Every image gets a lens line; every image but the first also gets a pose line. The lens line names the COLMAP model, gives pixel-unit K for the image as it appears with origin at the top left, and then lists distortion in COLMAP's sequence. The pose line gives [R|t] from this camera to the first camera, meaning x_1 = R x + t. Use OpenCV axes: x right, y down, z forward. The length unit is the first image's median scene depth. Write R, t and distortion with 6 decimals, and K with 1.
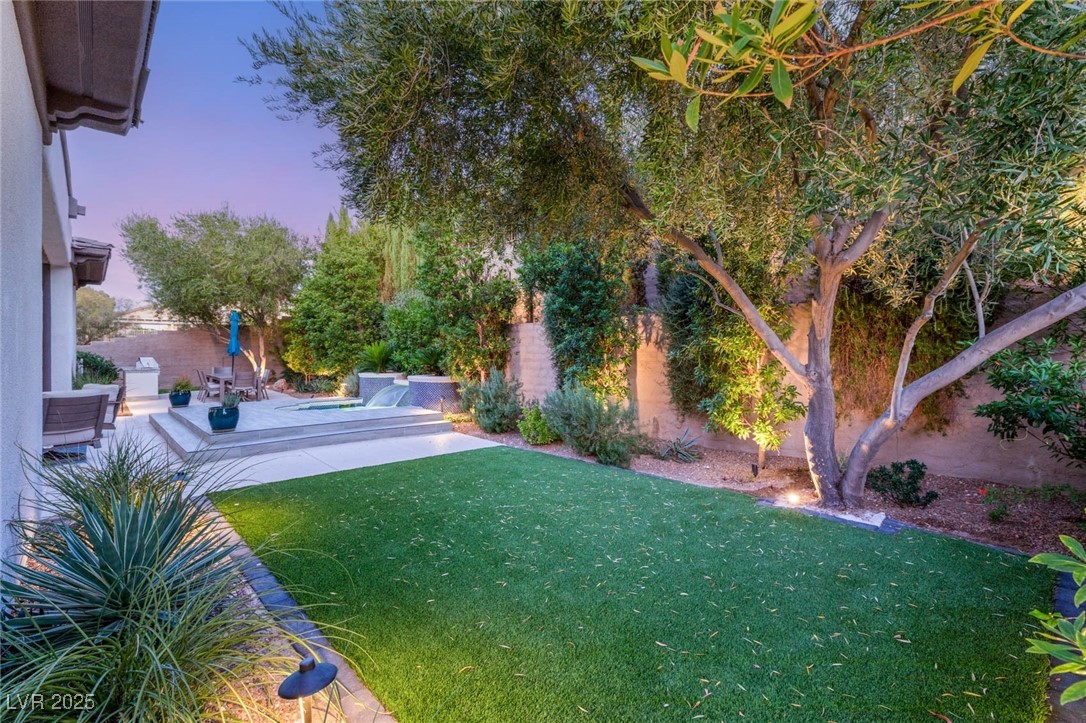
lens RADIAL K [[483.9, 0, 544.9], [0, 483.9, 357.2], [0, 0, 1]] dist [0.002269, 0.000197]
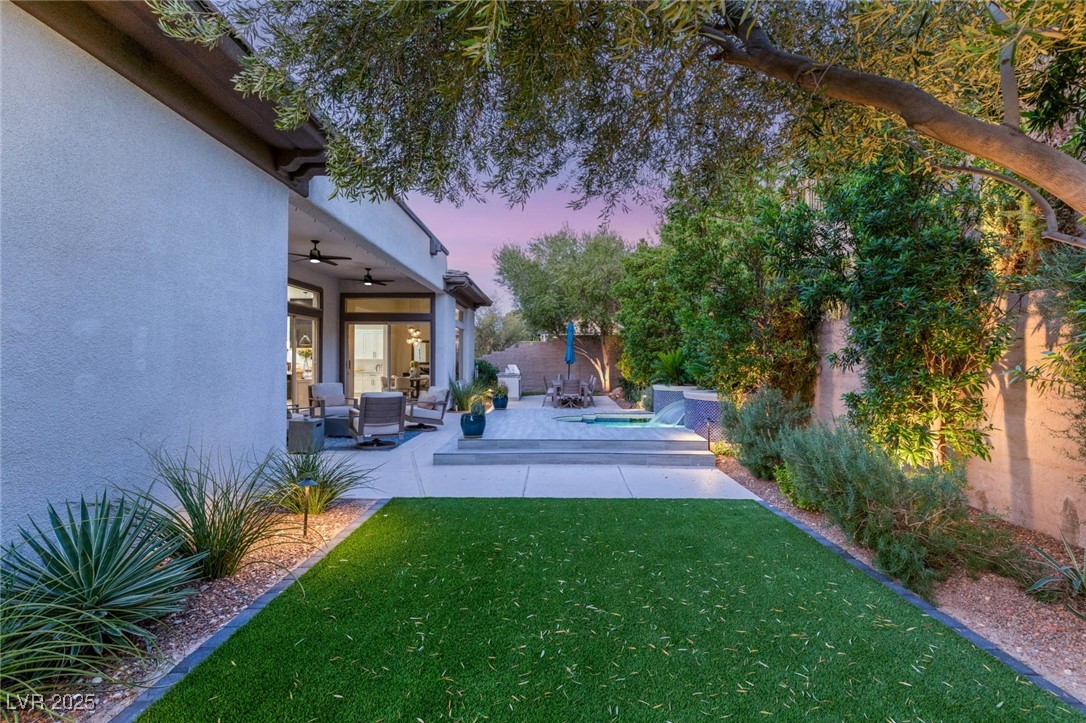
lens RADIAL K [[517.2, 0, 546.0], [0, 517.2, 359.3], [0, 0, 1]] dist [-0.008844, -0.000147]
pose [[0.728543, 0.001682, -0.684998, 0.150129], [-0.009642, 0.999923, -0.007799, -0.005710], [0.684932, 0.012287, 0.728503, 0.201883]]
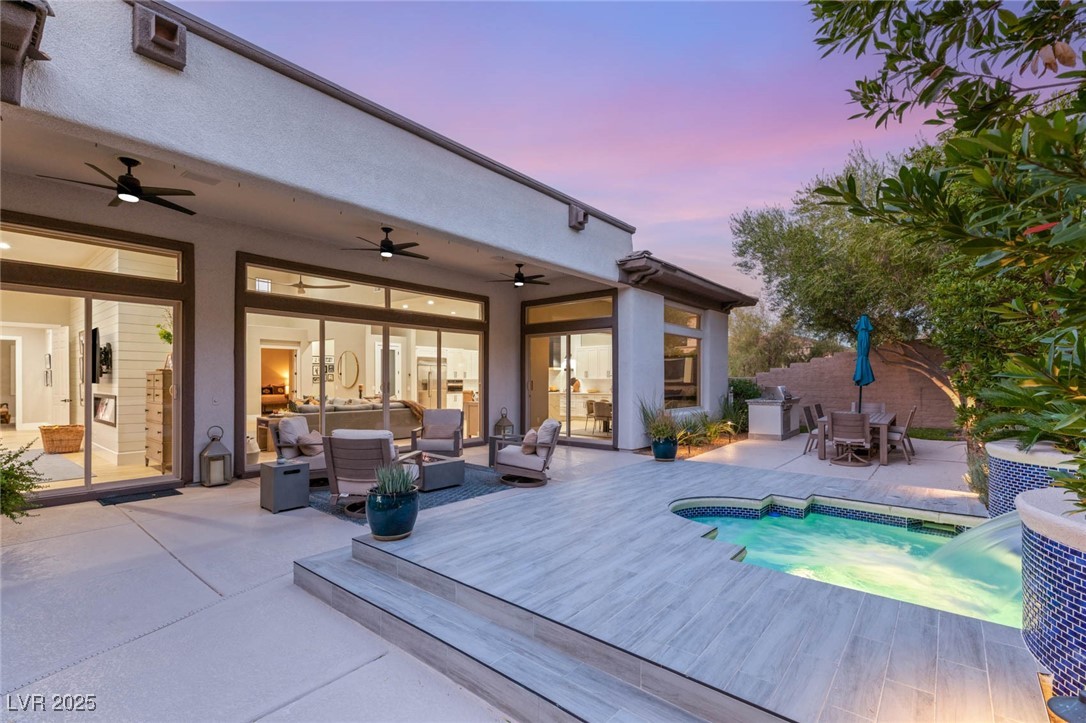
lens RADIAL K [[494.8, 0, 539.7], [0, 494.8, 379.4], [0, 0, 1]] dist [0.001064, 0.000084]
pose [[0.126538, -0.000636, -0.991962, -0.080216], [-0.008288, 0.999964, -0.001698, -0.009601], [0.991927, 0.008436, 0.126529, 0.749925]]
